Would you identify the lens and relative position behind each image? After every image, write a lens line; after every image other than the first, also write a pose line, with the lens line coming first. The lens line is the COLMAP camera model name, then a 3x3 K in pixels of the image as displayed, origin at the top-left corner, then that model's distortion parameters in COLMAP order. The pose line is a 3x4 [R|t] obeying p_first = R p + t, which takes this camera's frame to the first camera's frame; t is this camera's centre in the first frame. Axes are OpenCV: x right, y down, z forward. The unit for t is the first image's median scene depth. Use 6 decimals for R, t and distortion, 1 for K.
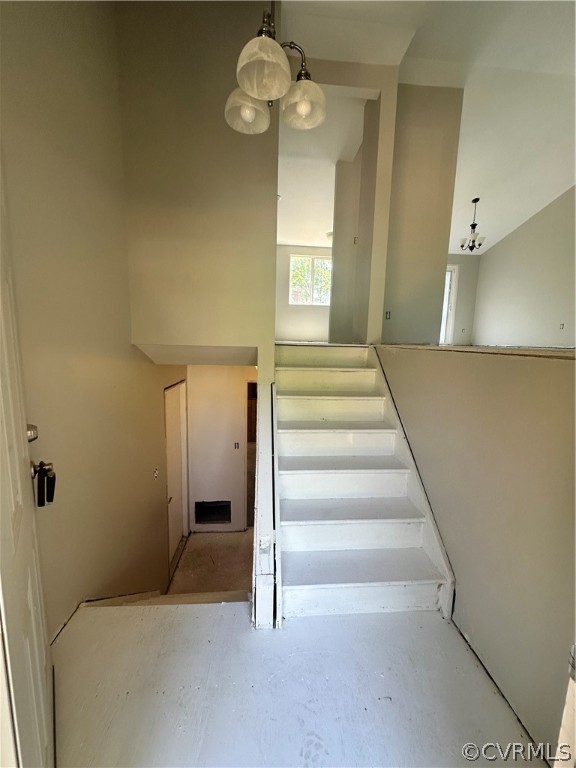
lens RADIAL K [[305.6, 0, 287.9], [0, 305.6, 383.8], [0, 0, 1]] dist [-0.001907, 0.000252]
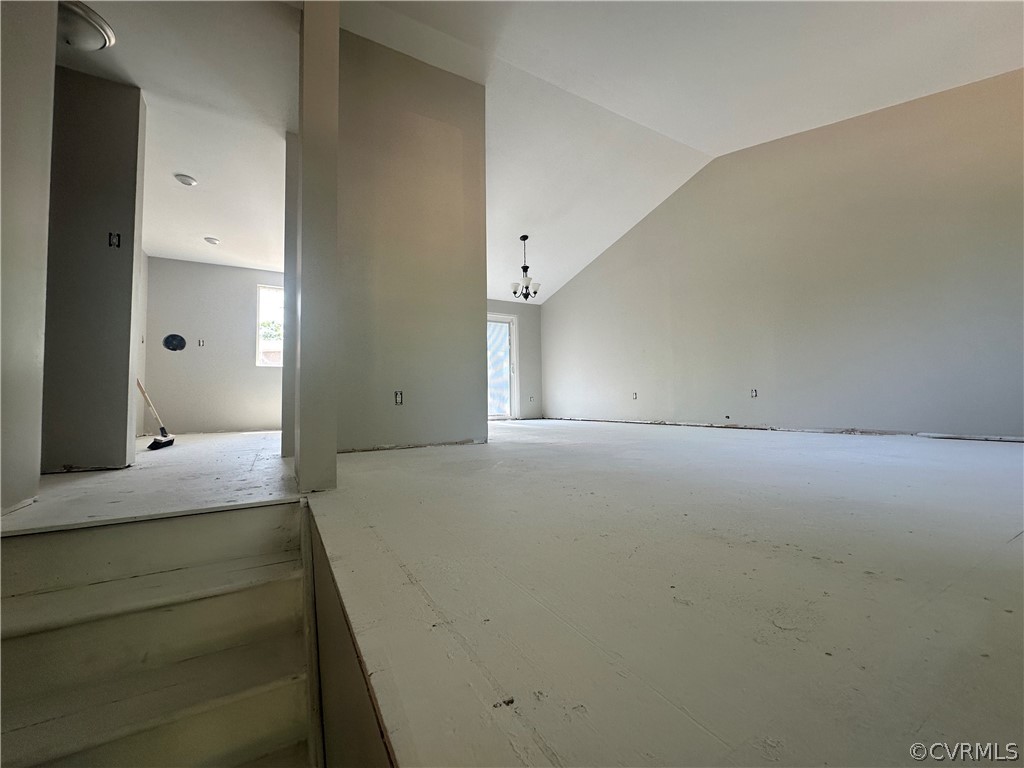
lens RADIAL K [[407.5, 0, 510.6], [0, 407.5, 381.0], [0, 0, 1]] dist [-0.001907, 0.000252]
pose [[0.904304, -0.016774, 0.426559, 0.136483], [0.096045, 0.981603, -0.165015, -0.077381], [-0.415943, 0.190193, 0.889279, 0.164323]]
